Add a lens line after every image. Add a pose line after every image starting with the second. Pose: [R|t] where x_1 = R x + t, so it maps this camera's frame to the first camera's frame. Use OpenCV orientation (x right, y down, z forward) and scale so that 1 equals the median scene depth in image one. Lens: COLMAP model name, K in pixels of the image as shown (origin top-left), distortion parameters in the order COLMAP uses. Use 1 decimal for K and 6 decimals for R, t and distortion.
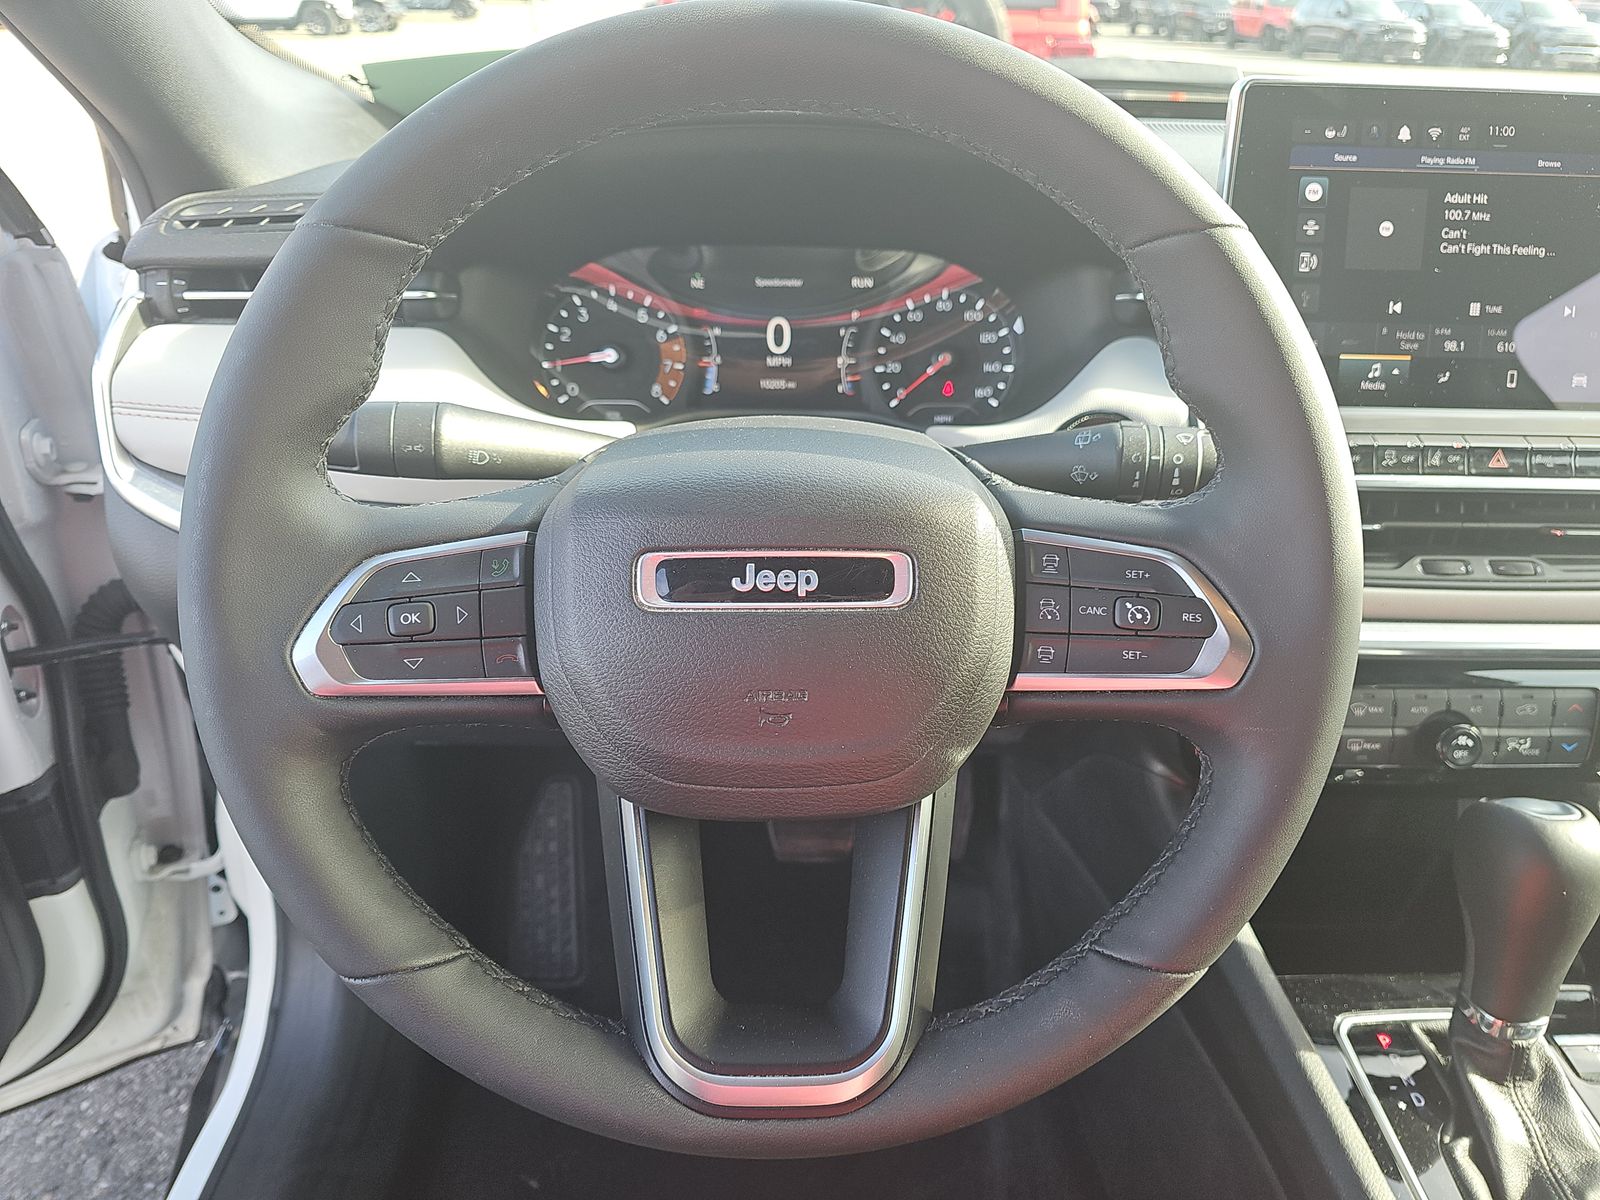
lens RADIAL K [[1064.8, 0, 792.3], [0, 1064.8, 577.3], [0, 0, 1]] dist [0.068873, -0.067834]
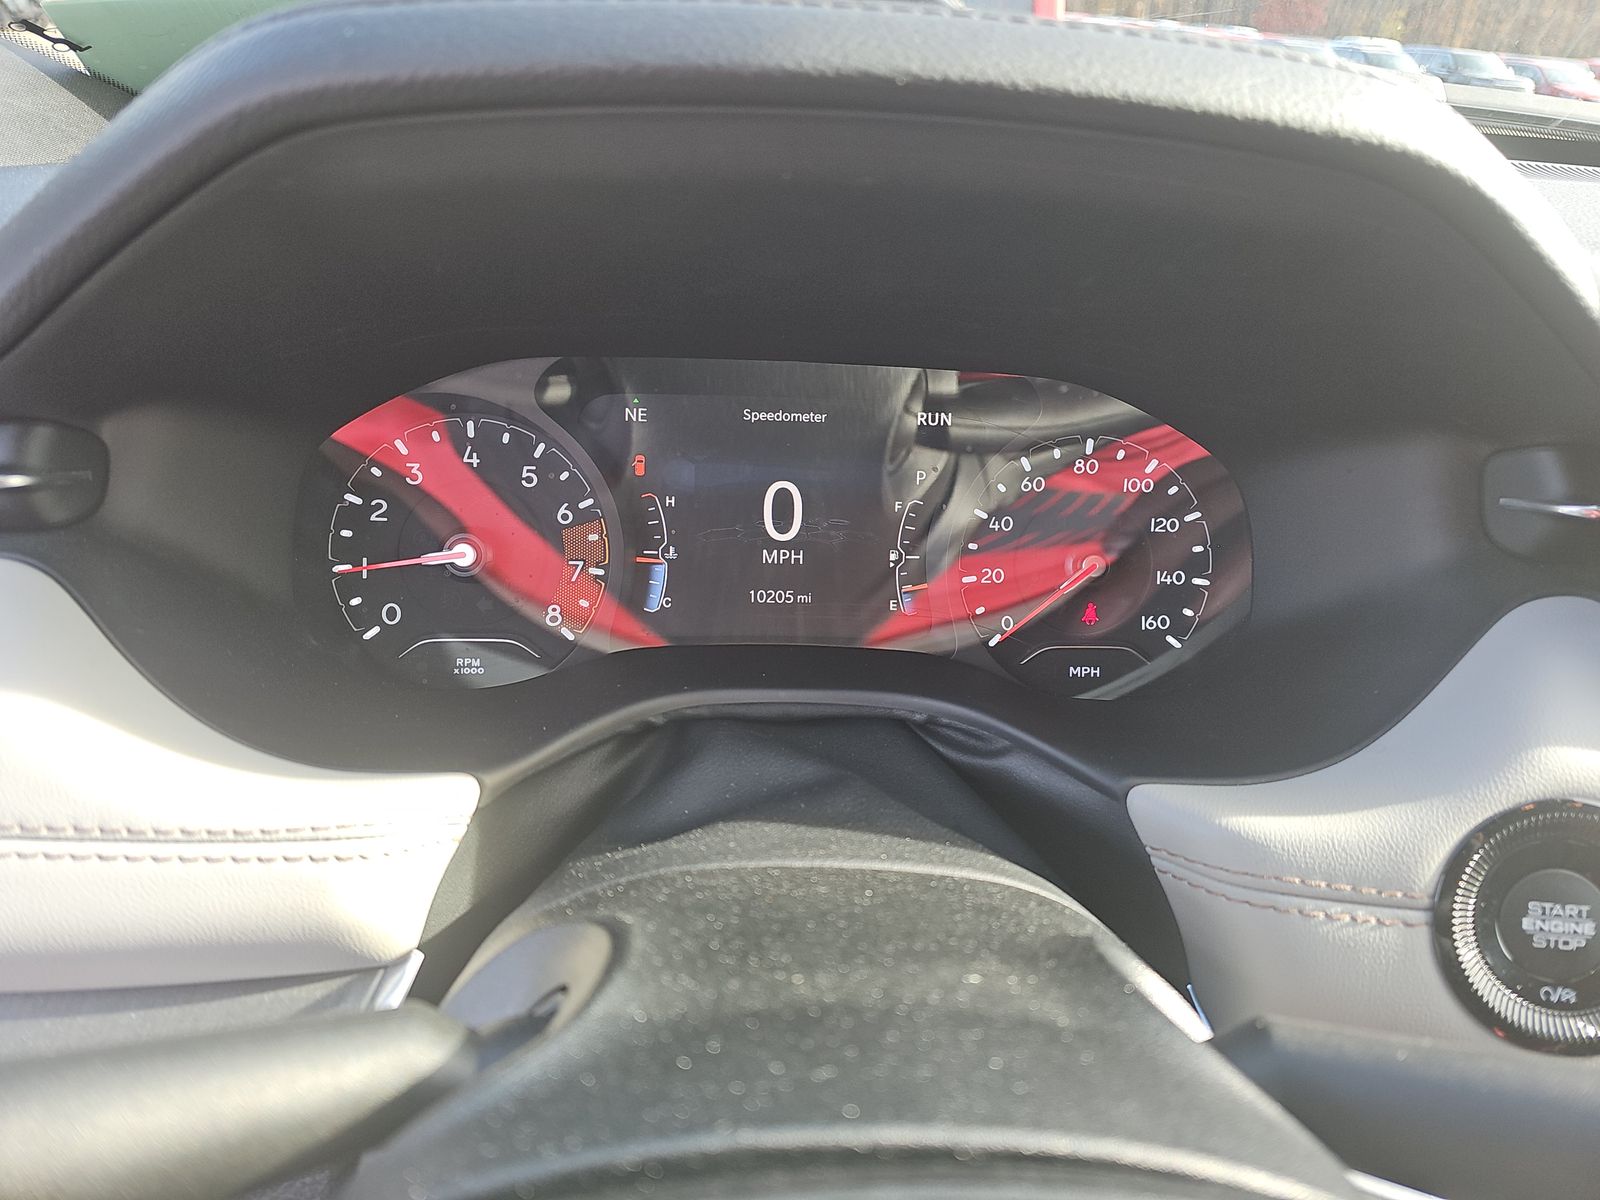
lens RADIAL K [[1064.8, 0, 792.3], [0, 1064.8, 577.3], [0, 0, 1]] dist [0.068873, -0.067834]
pose [[0.998678, 0.014885, 0.049191, -0.035146], [-0.013912, 0.999702, -0.020066, -0.184906], [-0.049475, 0.019355, 0.998588, 0.463528]]
